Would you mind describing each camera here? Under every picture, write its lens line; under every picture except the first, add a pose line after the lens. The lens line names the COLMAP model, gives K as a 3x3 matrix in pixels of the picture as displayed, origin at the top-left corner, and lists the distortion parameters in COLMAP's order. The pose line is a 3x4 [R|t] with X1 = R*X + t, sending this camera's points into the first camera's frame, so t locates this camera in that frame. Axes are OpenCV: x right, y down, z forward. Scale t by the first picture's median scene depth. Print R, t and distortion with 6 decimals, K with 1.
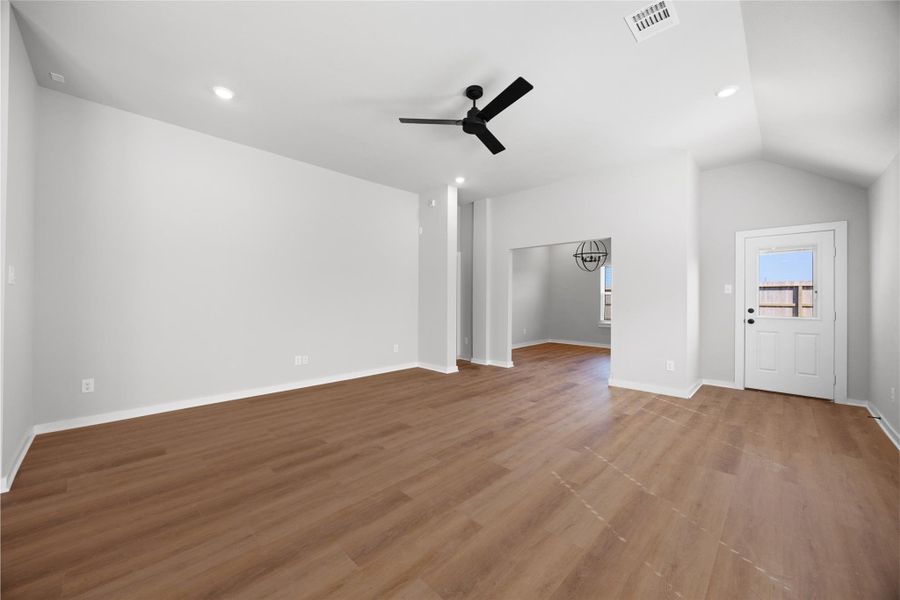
lens RADIAL K [[343.6, 0, 447.5], [0, 343.6, 296.9], [0, 0, 1]] dist [-0.000136, -0.000436]
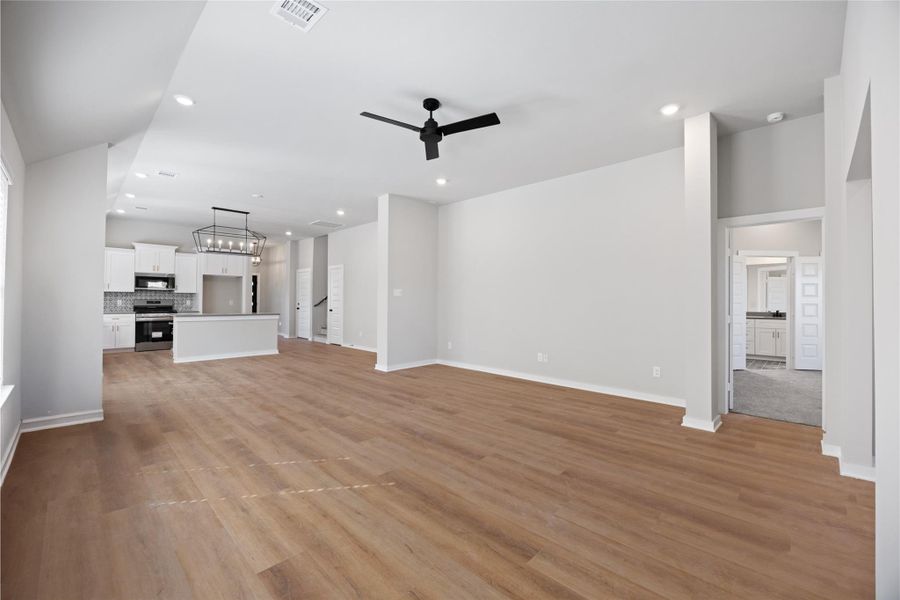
lens RADIAL K [[366.6, 0, 447.8], [0, 366.6, 301.2], [0, 0, 1]] dist [-0.003583, -0.000119]
pose [[-0.001247, -0.006298, -0.999979, 1.322747], [-0.000722, 0.999980, -0.006297, 0.010815], [0.999999, 0.000714, -0.001252, 1.174511]]
